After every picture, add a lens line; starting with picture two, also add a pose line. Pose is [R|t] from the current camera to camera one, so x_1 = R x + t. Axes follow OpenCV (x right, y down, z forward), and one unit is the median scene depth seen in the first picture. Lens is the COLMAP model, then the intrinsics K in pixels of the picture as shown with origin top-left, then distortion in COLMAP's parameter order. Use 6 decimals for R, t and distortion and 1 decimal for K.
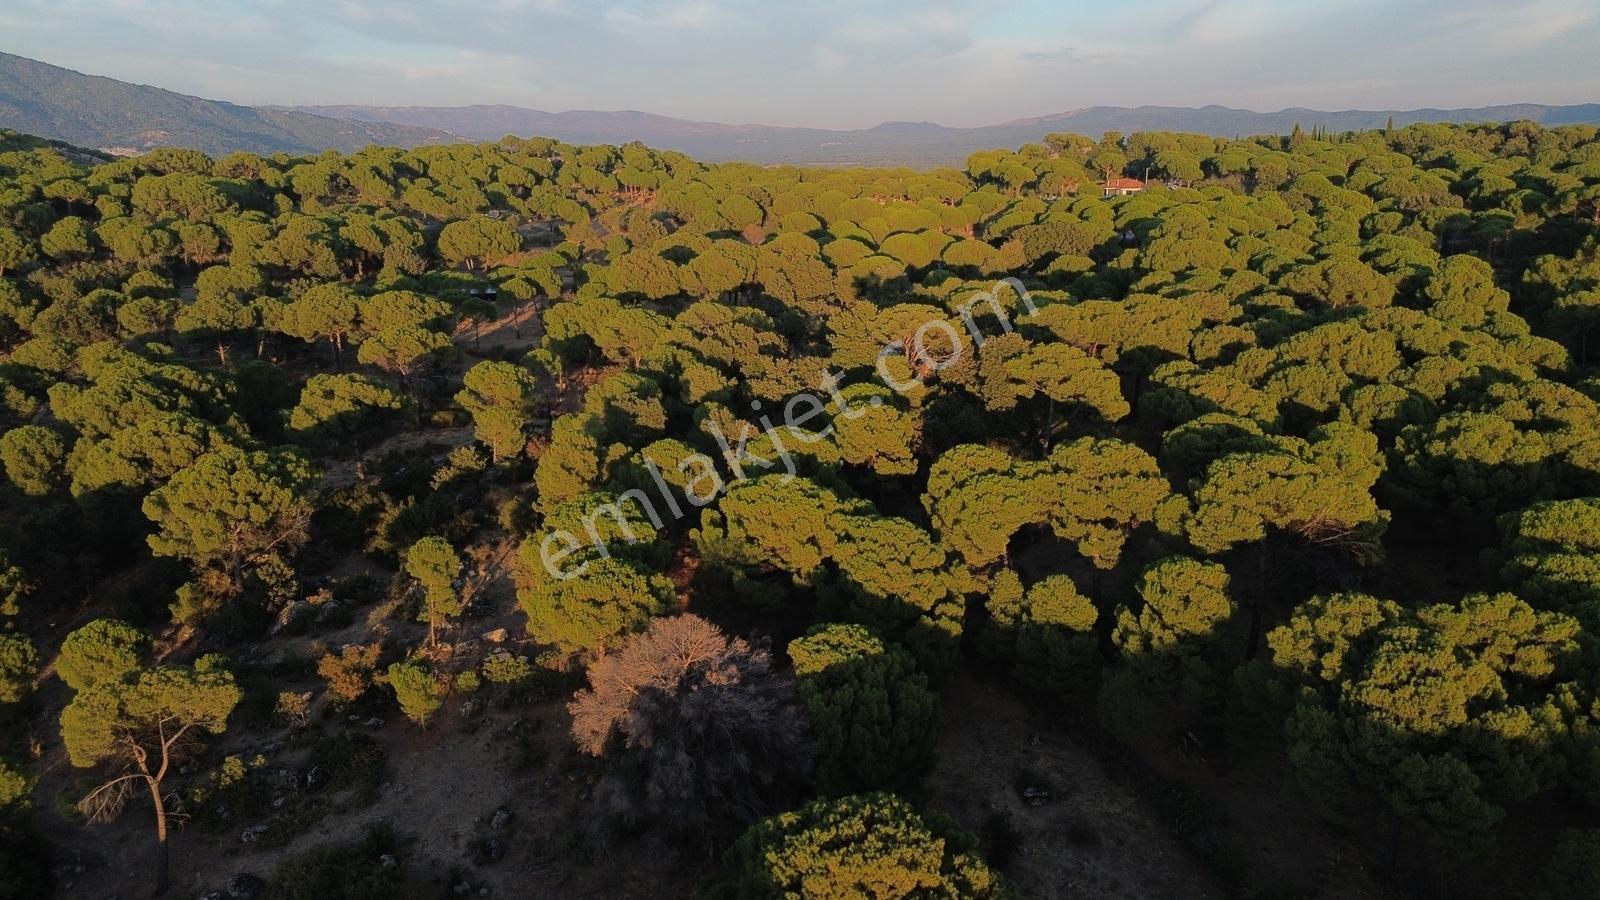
lens RADIAL K [[1128.9, 0, 796.2], [0, 1128.9, 443.9], [0, 0, 1]] dist [0.081398, -0.076791]
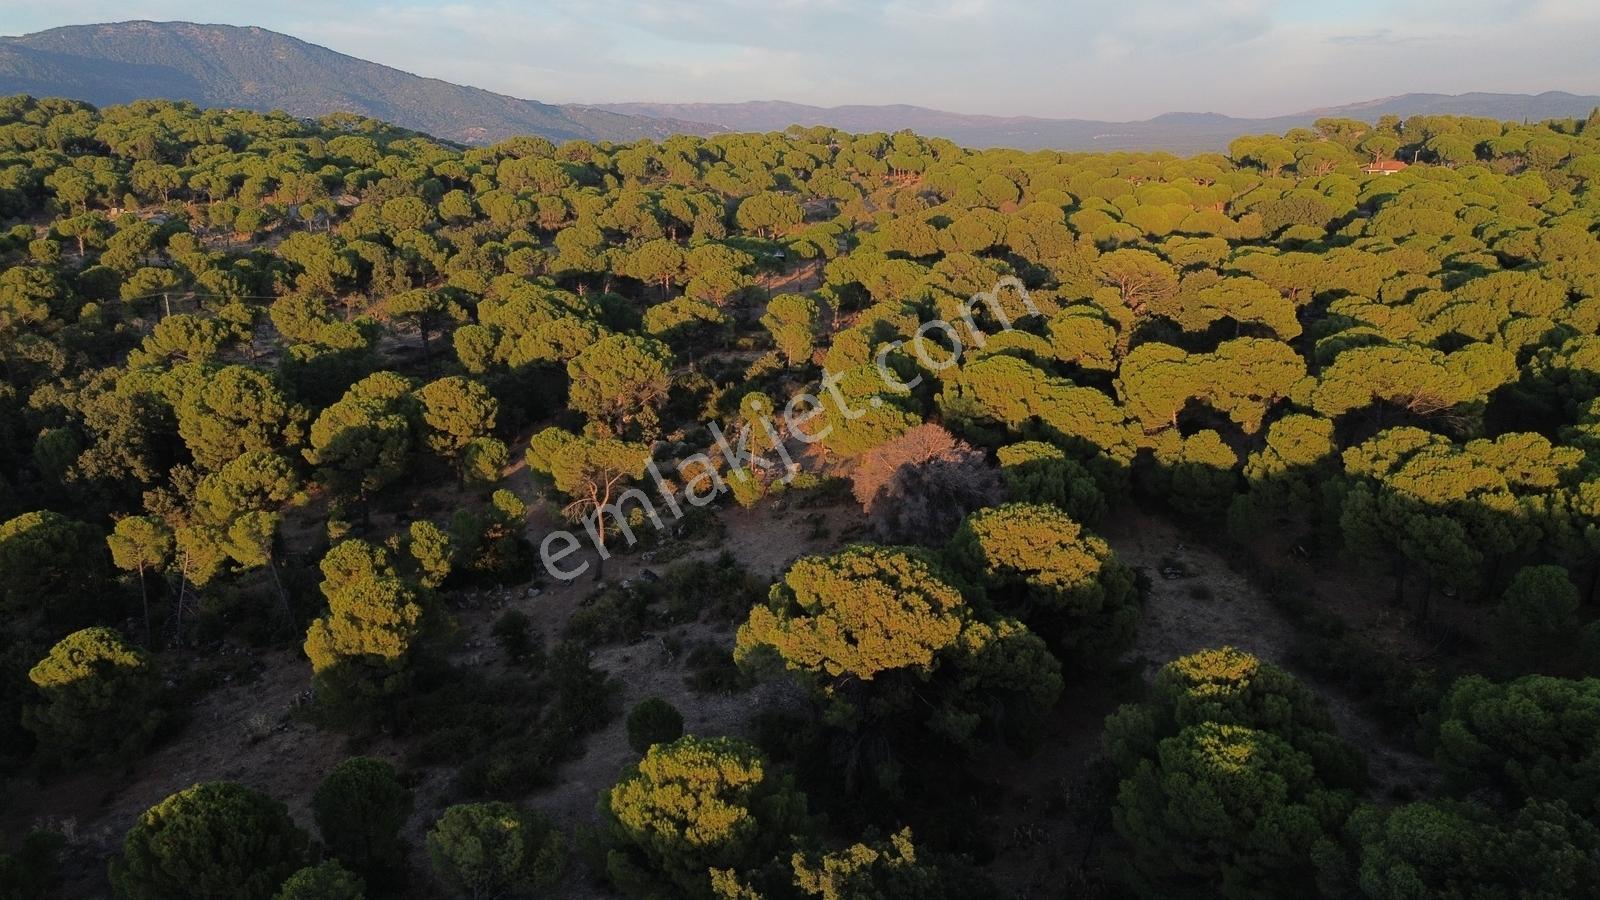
lens RADIAL K [[1128.9, 0, 796.2], [0, 1128.9, 443.9], [0, 0, 1]] dist [0.081398, -0.076791]
pose [[0.974442, 0.058297, -0.216945, 0.026118], [-0.057138, 0.998299, 0.011613, 0.077986], [0.217253, 0.001080, 0.976115, -0.233143]]
